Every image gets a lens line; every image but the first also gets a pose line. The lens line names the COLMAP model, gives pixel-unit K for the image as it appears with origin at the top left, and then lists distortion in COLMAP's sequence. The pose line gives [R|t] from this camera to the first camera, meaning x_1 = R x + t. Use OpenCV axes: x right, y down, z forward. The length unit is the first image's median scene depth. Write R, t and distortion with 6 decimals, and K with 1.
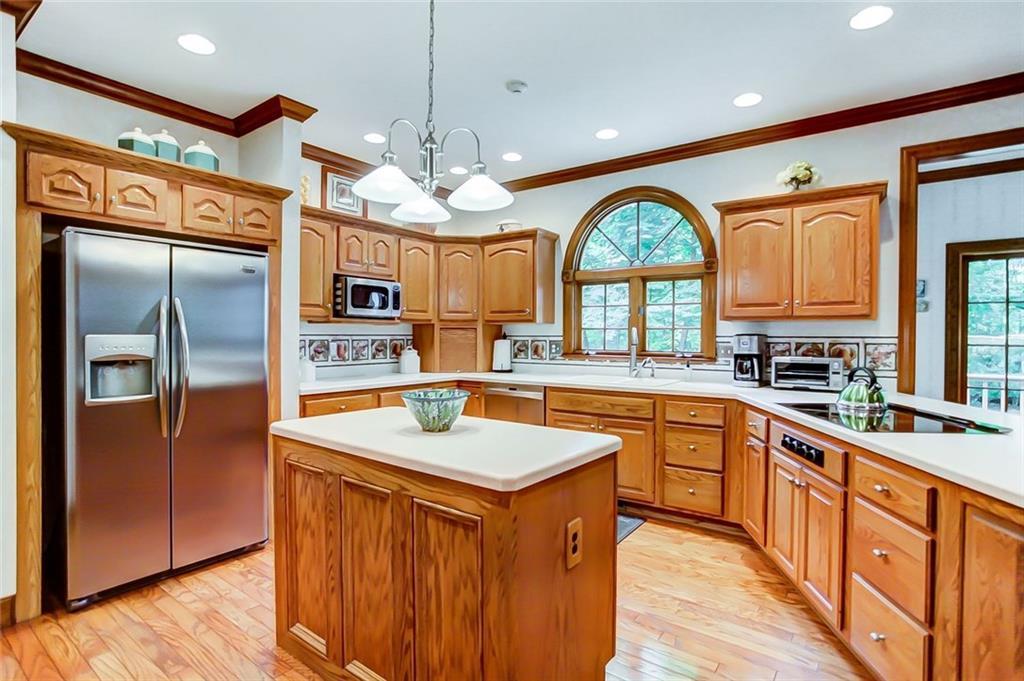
lens RADIAL K [[508.1, 0, 517.3], [0, 508.1, 339.5], [0, 0, 1]] dist [-0.054283, 0.028527]
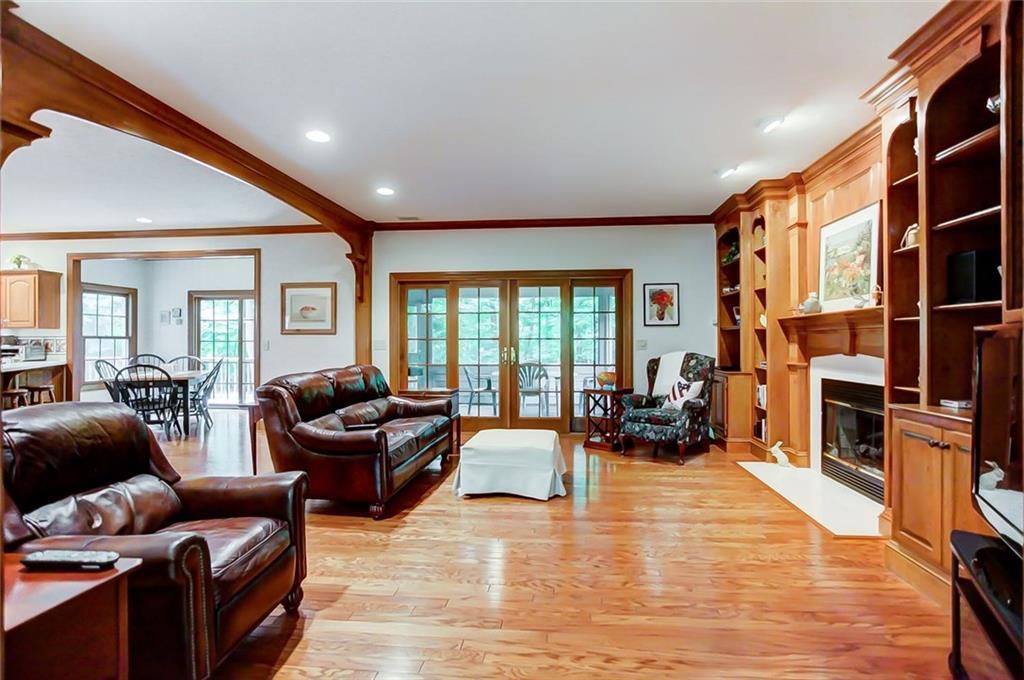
lens RADIAL K [[508.1, 0, 524.2], [0, 508.1, 337.8], [0, 0, 1]] dist [-0.054283, 0.028527]
pose [[0.858107, -0.002947, 0.513462, 1.277087], [0.011408, 0.999846, -0.013326, 0.050285], [-0.513344, 0.017292, 0.858009, -1.837024]]
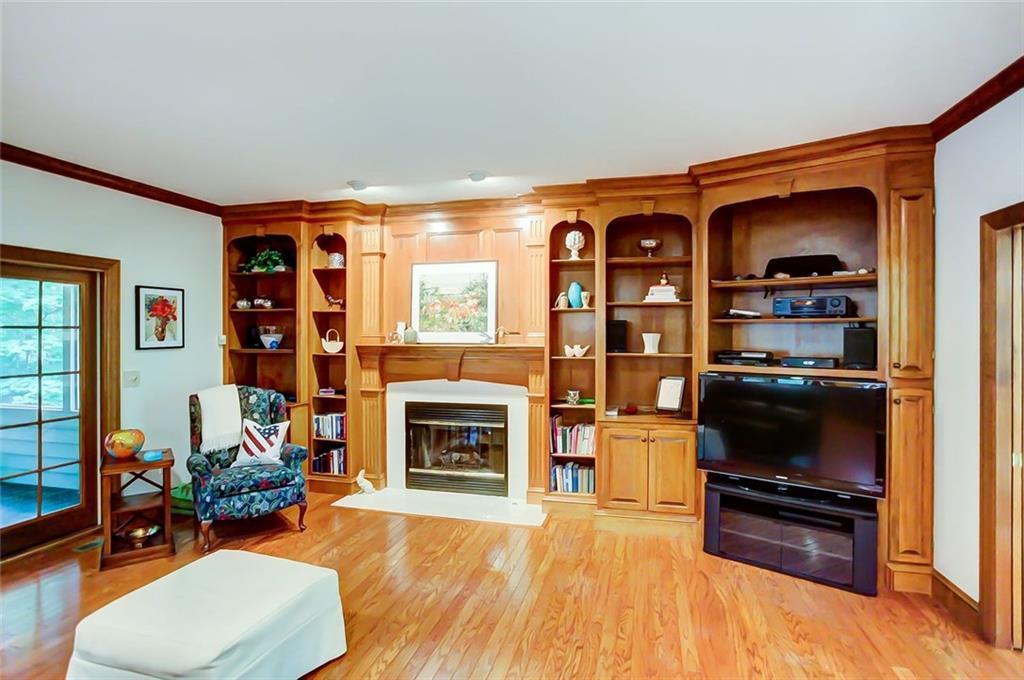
lens RADIAL K [[508.1, 0, 524.5], [0, 508.1, 341.1], [0, 0, 1]] dist [-0.054283, 0.028527]
pose [[-0.375144, -0.018956, 0.926773, 1.153974], [0.005853, 0.999723, 0.022817, -0.055851], [-0.926948, 0.013984, -0.374929, -0.885745]]
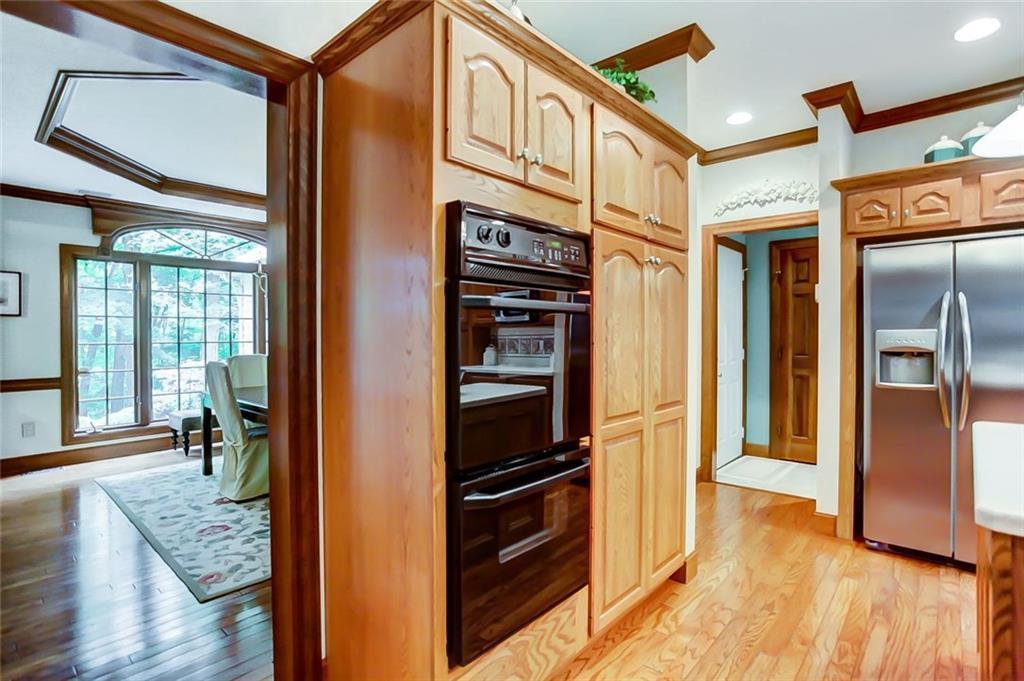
lens RADIAL K [[508.1, 0, 524.9], [0, 508.1, 338.4], [0, 0, 1]] dist [-0.054283, 0.028527]
pose [[-0.078948, 0.003345, -0.996873, 0.290180], [-0.007067, 0.999967, 0.003915, 0.008612], [0.996854, 0.007354, -0.078921, 0.145252]]
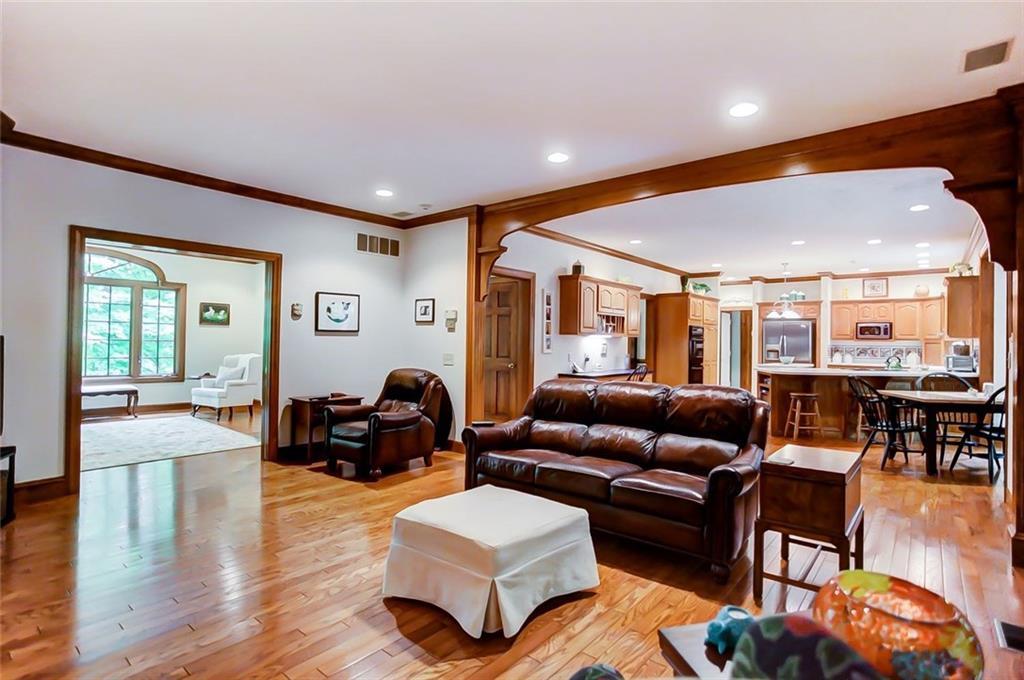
lens RADIAL K [[508.1, 0, 515.9], [0, 508.1, 335.3], [0, 0, 1]] dist [-0.054283, 0.028527]
pose [[-0.063719, -0.018224, -0.997801, 2.639575], [-0.023915, 0.999574, -0.016729, 0.025777], [0.997681, 0.022796, -0.064127, -0.691918]]
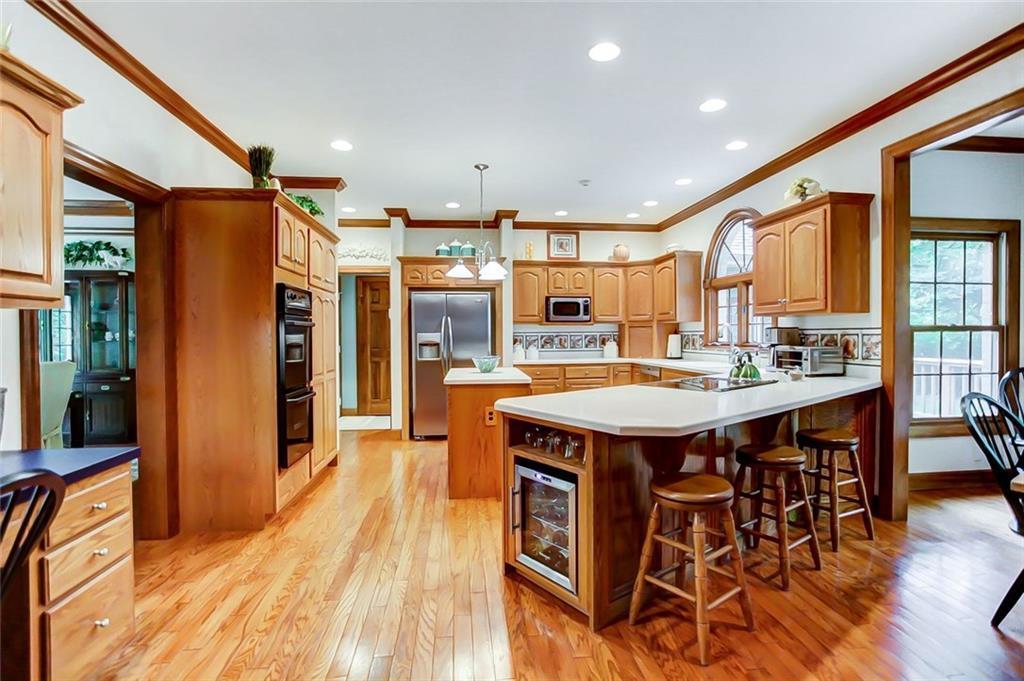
lens RADIAL K [[508.1, 0, 521.7], [0, 508.1, 338.9], [0, 0, 1]] dist [-0.054283, 0.028527]
pose [[0.684127, -0.002651, -0.729358, 0.927556], [0.003952, 0.999992, 0.000072, 0.014163], [0.729353, -0.002932, 0.684132, -0.262950]]
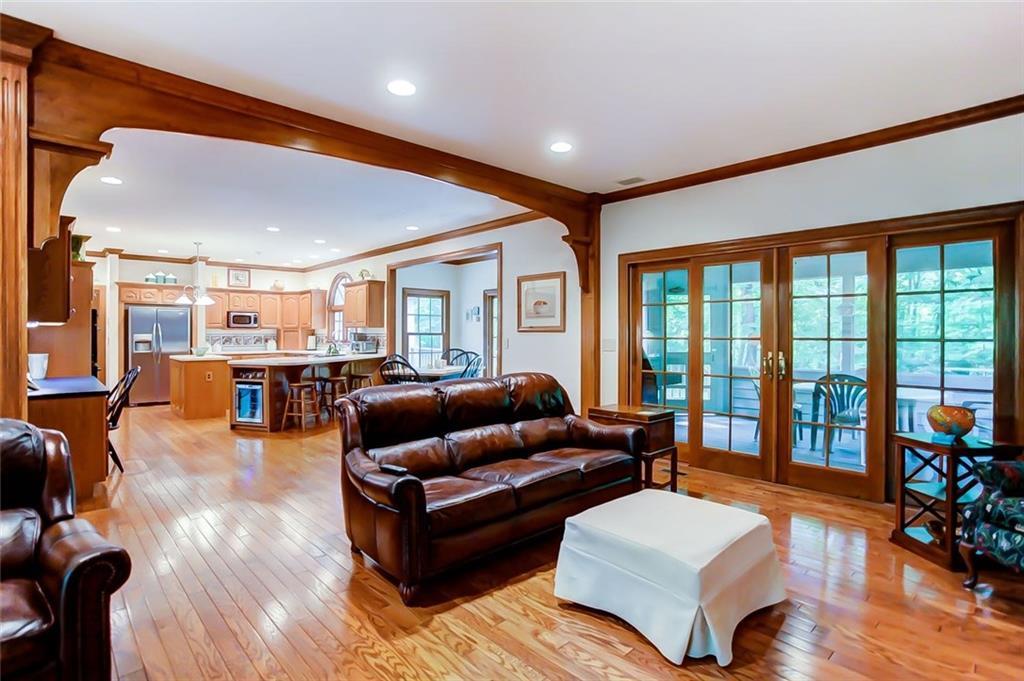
lens RADIAL K [[508.1, 0, 519.1], [0, 508.1, 336.4], [0, 0, 1]] dist [-0.054283, 0.028527]
pose [[0.984352, -0.005434, -0.176128, 1.808947], [0.004647, 0.999977, -0.004885, 0.025360], [0.176151, 0.003991, 0.984355, -1.489952]]
